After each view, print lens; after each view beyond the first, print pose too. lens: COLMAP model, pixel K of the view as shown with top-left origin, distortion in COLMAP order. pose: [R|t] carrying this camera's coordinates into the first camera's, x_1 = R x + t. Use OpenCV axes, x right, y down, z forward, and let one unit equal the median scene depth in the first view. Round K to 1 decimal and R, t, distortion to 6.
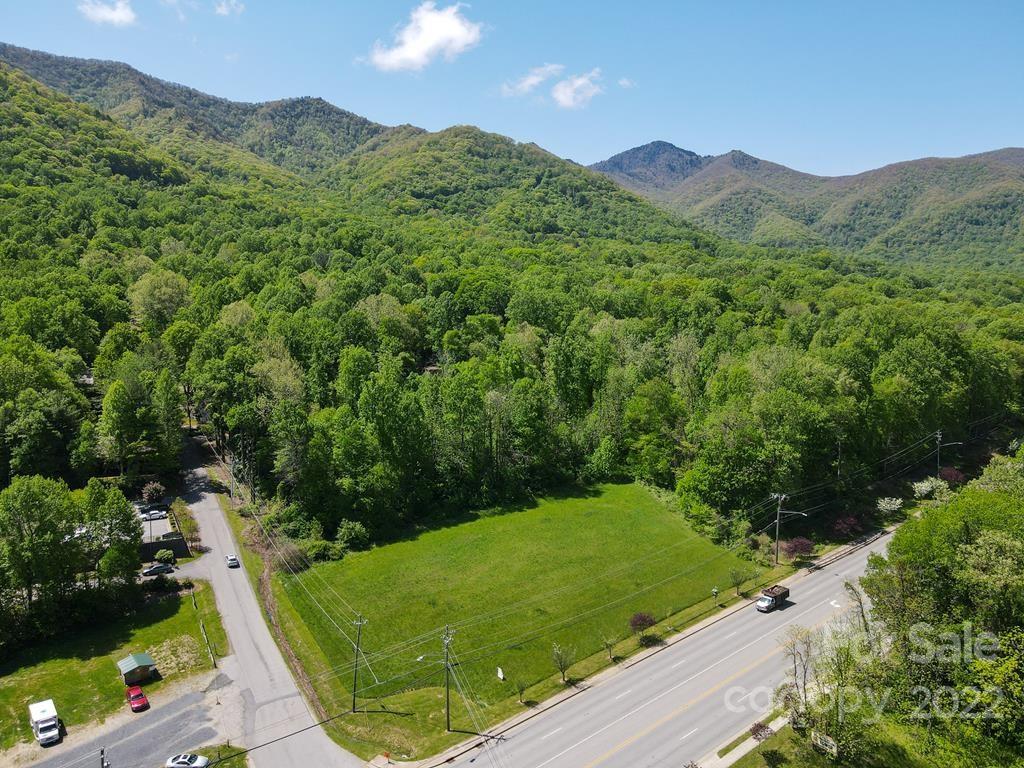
lens RADIAL K [[753.9, 0, 512.0], [0, 753.9, 384.0], [0, 0, 1]] dist [-0.000872, 0.027851]
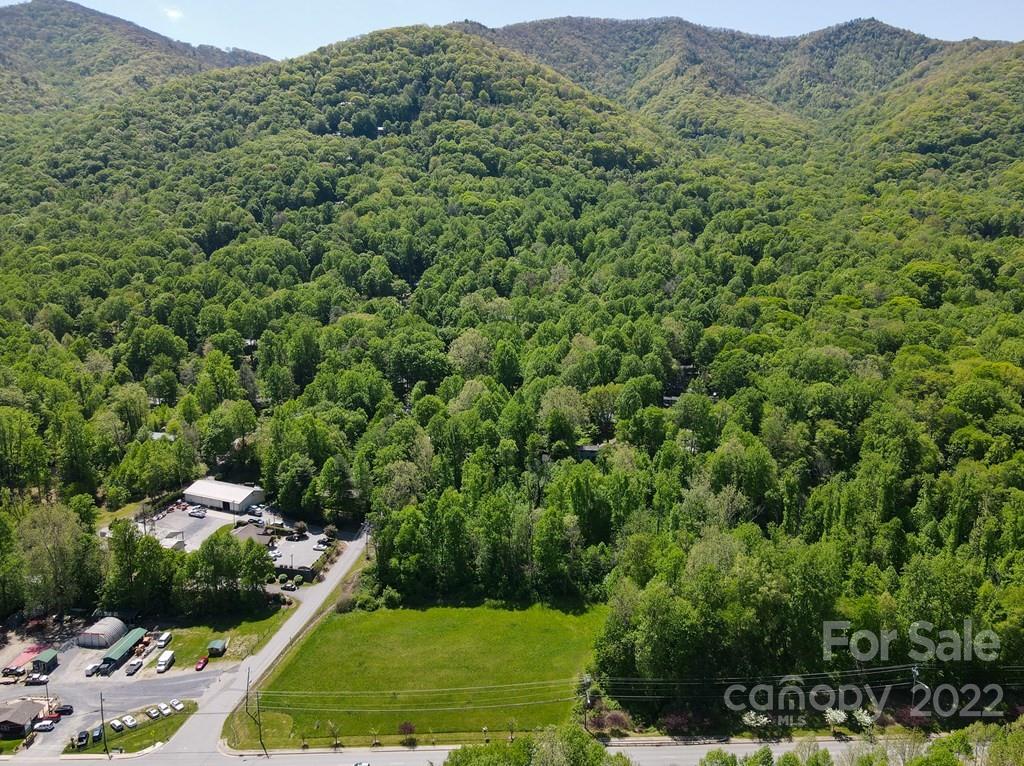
lens RADIAL K [[776.1, 0, 512.0], [0, 776.1, 383.0], [0, 0, 1]] dist [0.010182, 0.009917]
pose [[0.764589, 0.137608, -0.629657, 0.133934], [-0.078058, 0.989521, 0.121468, -0.064843], [0.639774, -0.043723, 0.767318, -0.007520]]
